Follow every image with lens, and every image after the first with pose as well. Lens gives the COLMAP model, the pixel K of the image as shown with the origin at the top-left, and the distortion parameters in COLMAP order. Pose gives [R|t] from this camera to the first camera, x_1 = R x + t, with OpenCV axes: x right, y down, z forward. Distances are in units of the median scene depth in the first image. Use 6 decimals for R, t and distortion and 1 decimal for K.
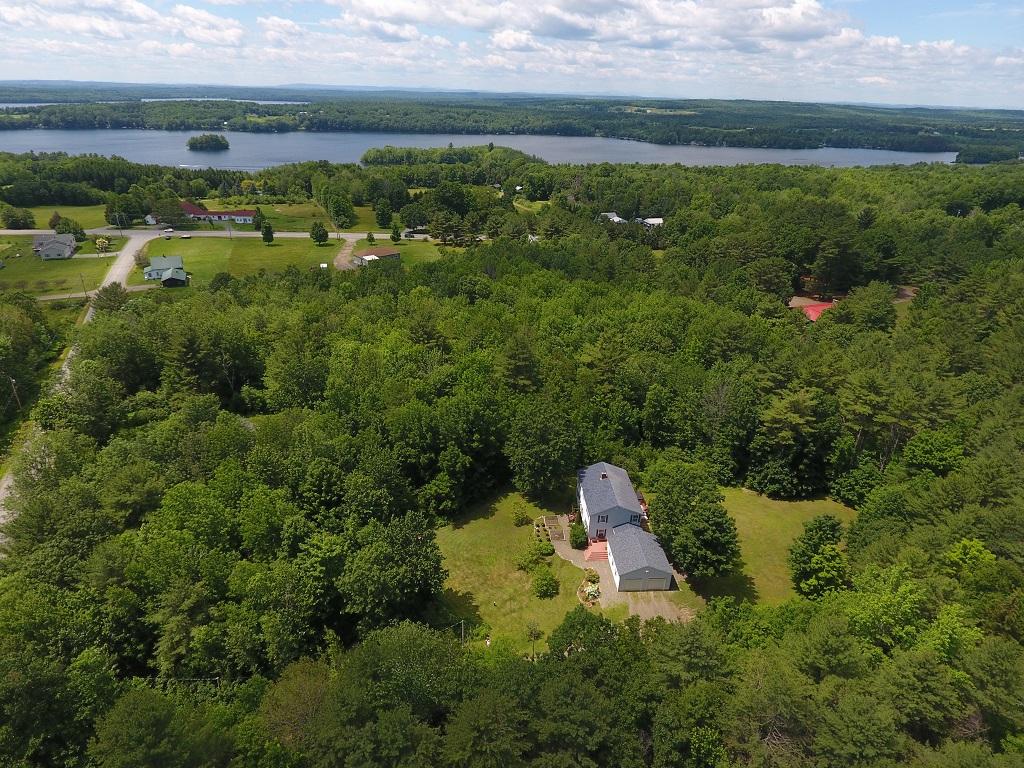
lens RADIAL K [[599.6, 0, 505.5], [0, 599.6, 368.5], [0, 0, 1]] dist [-0.008236, -0.000536]
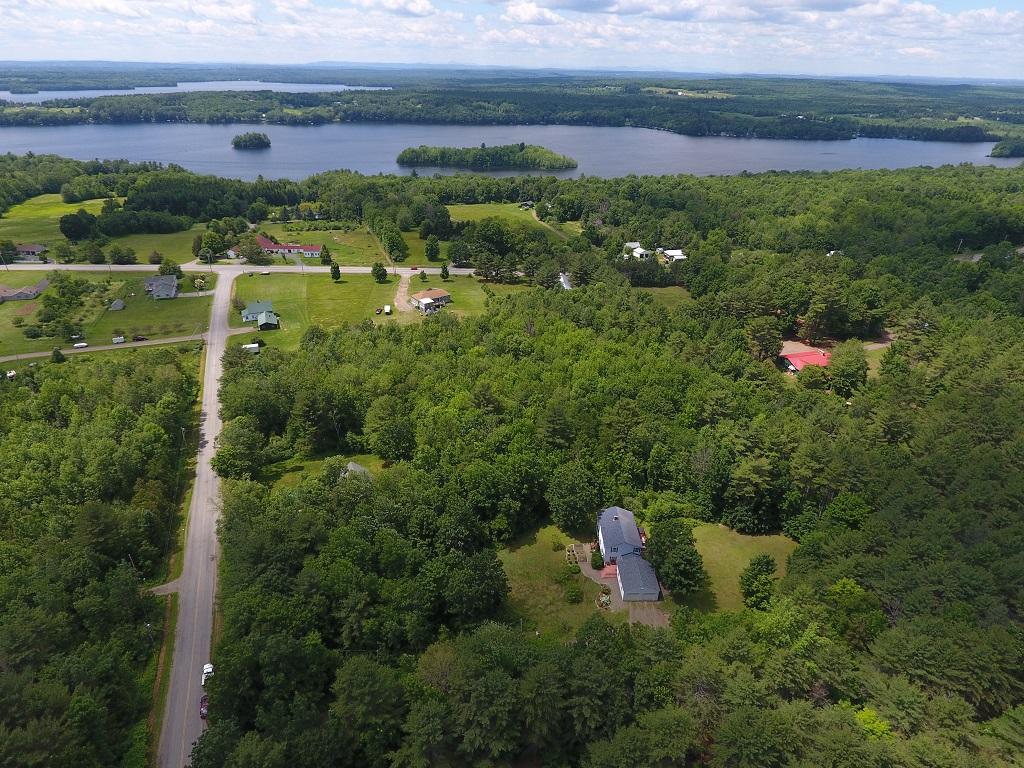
lens RADIAL K [[599.6, 0, 505.5], [0, 599.6, 368.5], [0, 0, 1]] dist [-0.008236, -0.000536]
pose [[0.999014, 0.012291, -0.042661, -0.037826], [-0.010855, 0.999372, 0.033746, -0.201290], [0.043049, -0.033249, 0.998520, -0.383496]]
